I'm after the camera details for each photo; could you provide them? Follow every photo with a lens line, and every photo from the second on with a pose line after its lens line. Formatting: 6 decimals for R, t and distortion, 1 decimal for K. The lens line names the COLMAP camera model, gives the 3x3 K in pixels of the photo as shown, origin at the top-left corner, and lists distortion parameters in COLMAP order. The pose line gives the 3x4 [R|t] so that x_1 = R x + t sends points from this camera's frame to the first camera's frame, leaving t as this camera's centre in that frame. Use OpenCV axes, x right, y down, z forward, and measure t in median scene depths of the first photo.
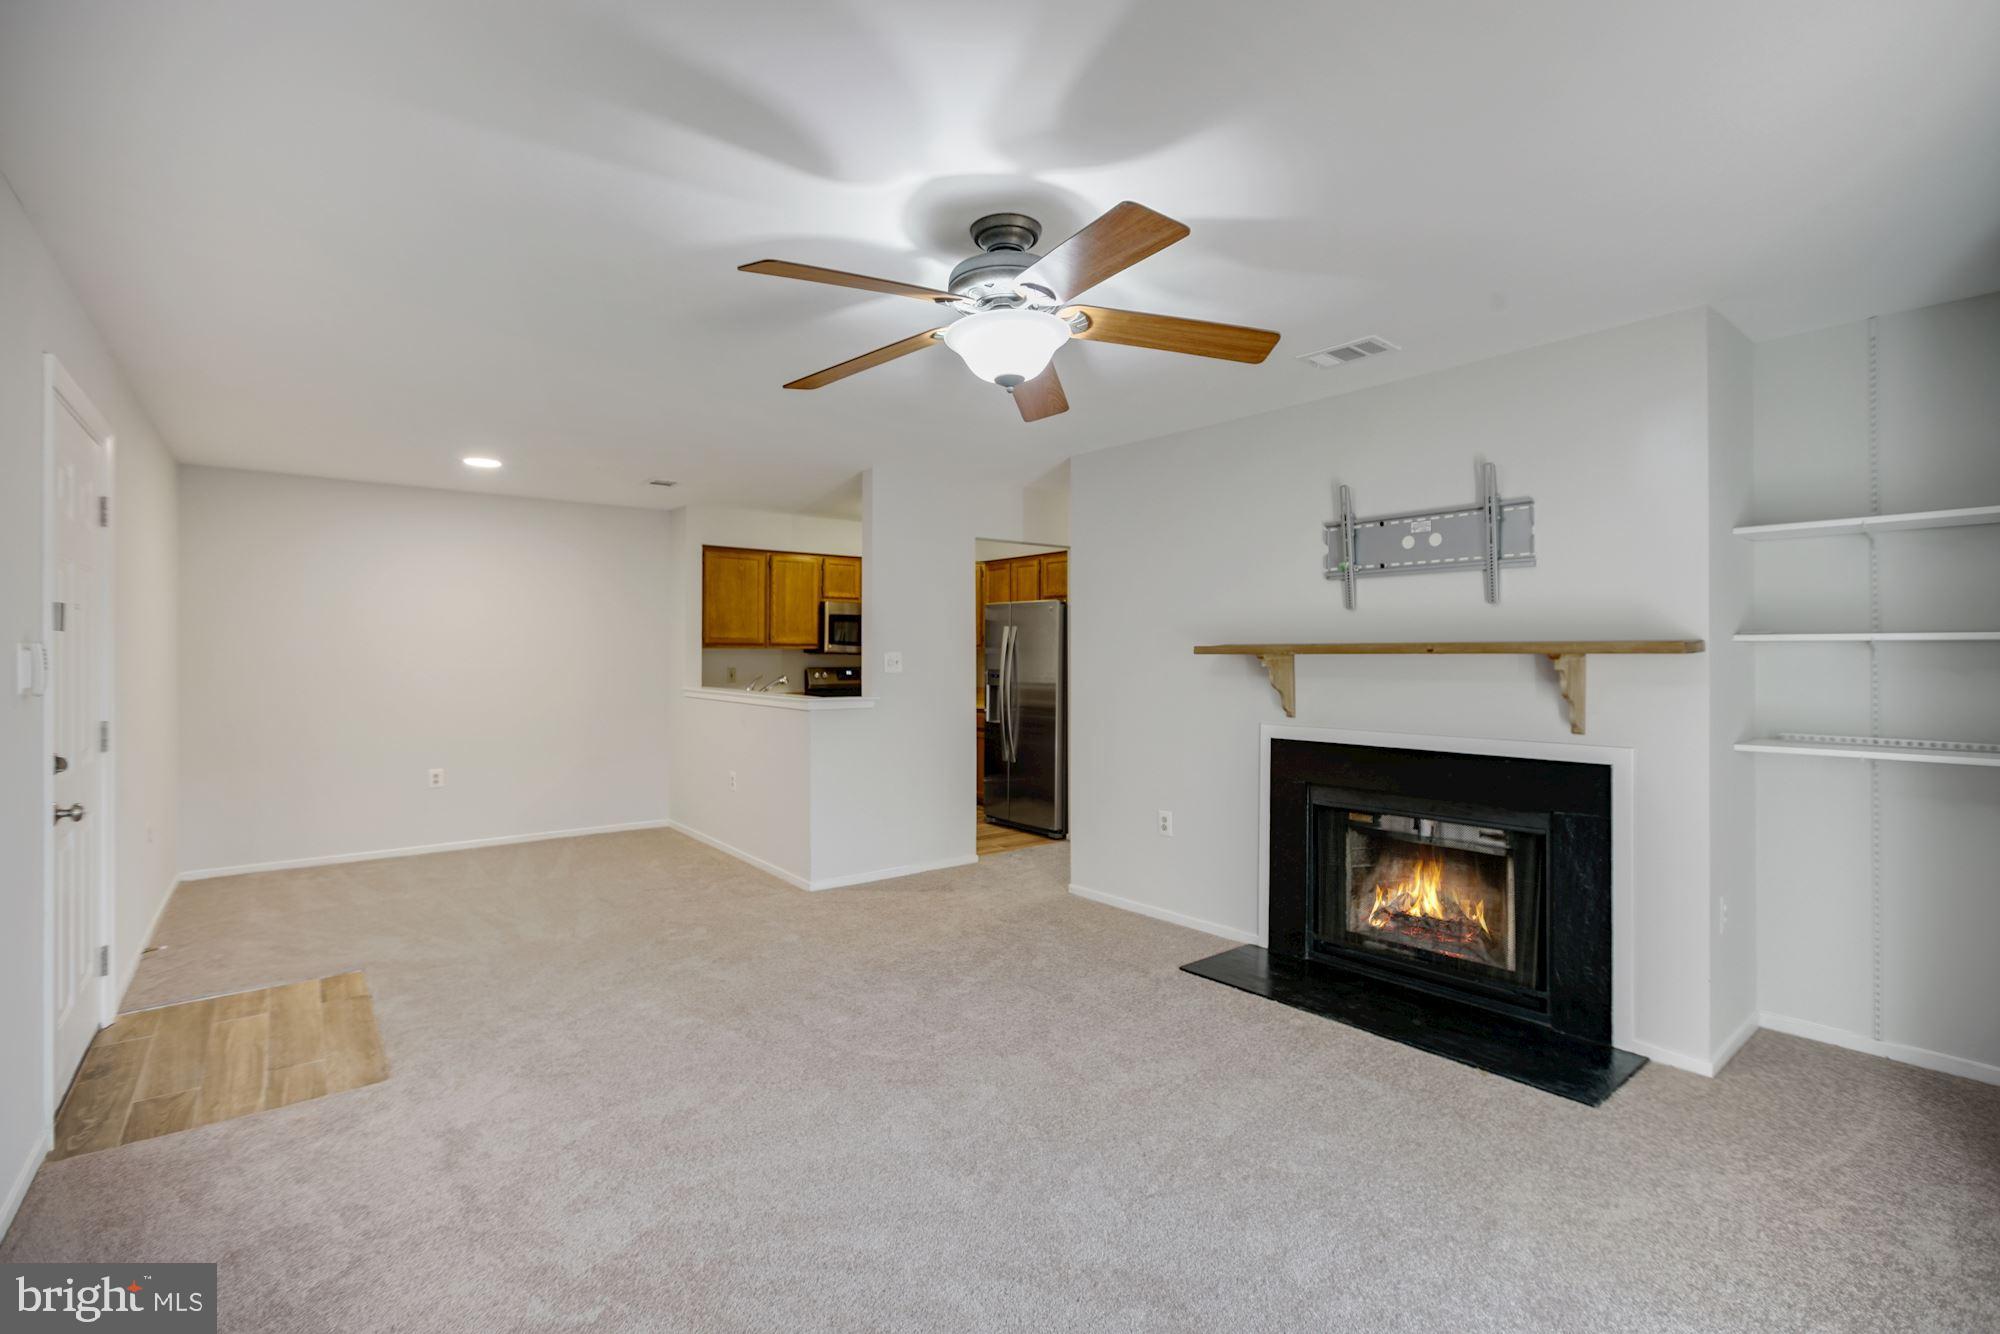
lens RADIAL K [[887.2, 0, 981.3], [0, 887.2, 675.7], [0, 0, 1]] dist [-0.017785, 0.008718]
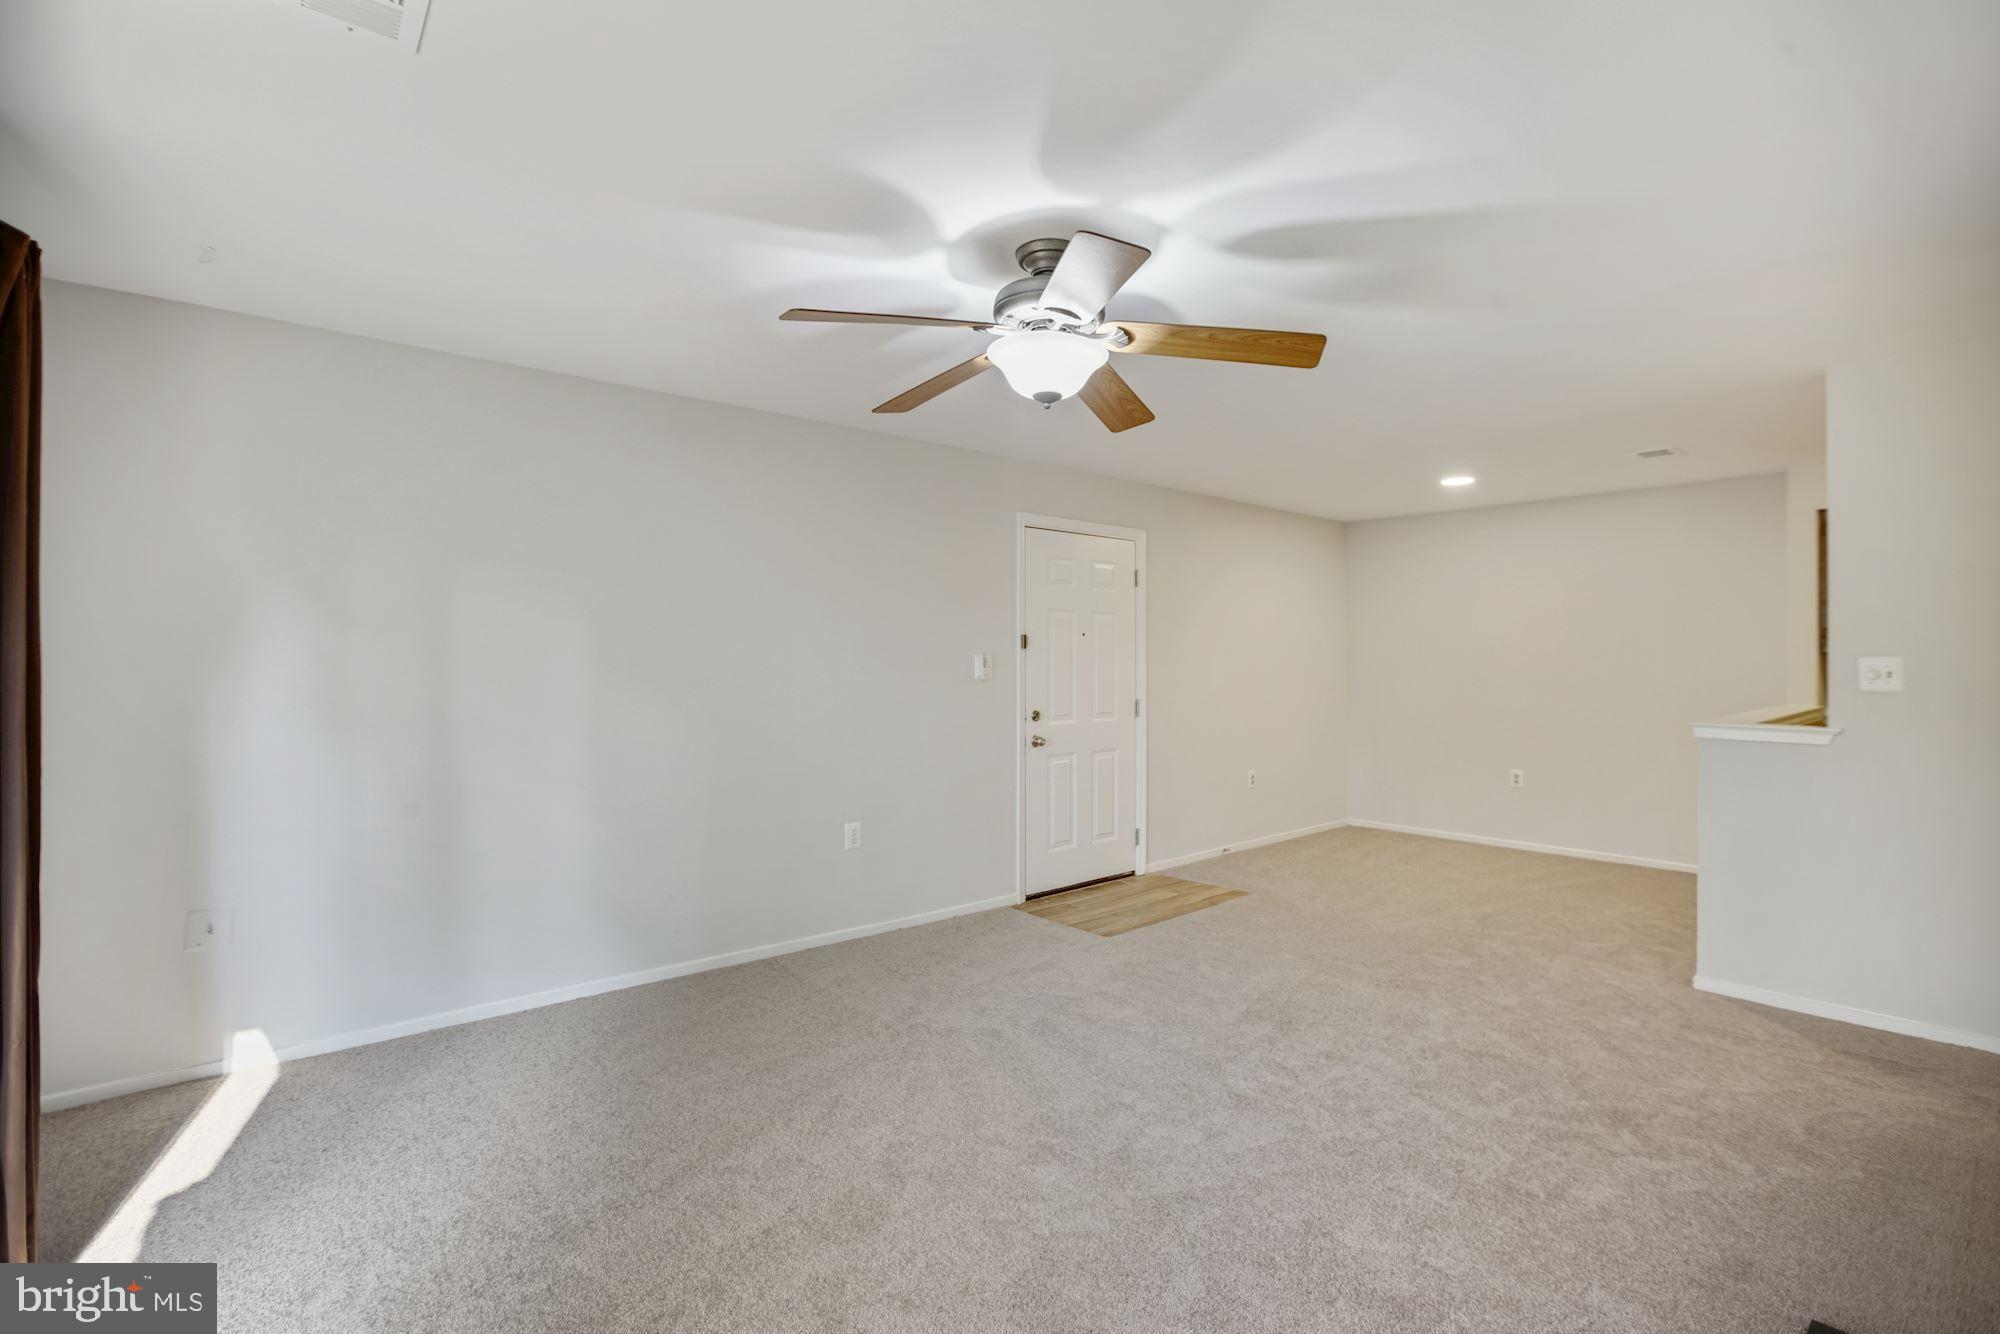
lens RADIAL K [[887.2, 0, 1032.0], [0, 887.2, 653.1], [0, 0, 1]] dist [-0.017785, 0.008718]
pose [[0.070932, -0.008093, -0.997448, 0.487154], [-0.023700, 0.999671, -0.009796, -0.010739], [0.997200, 0.024335, 0.070717, 0.441907]]
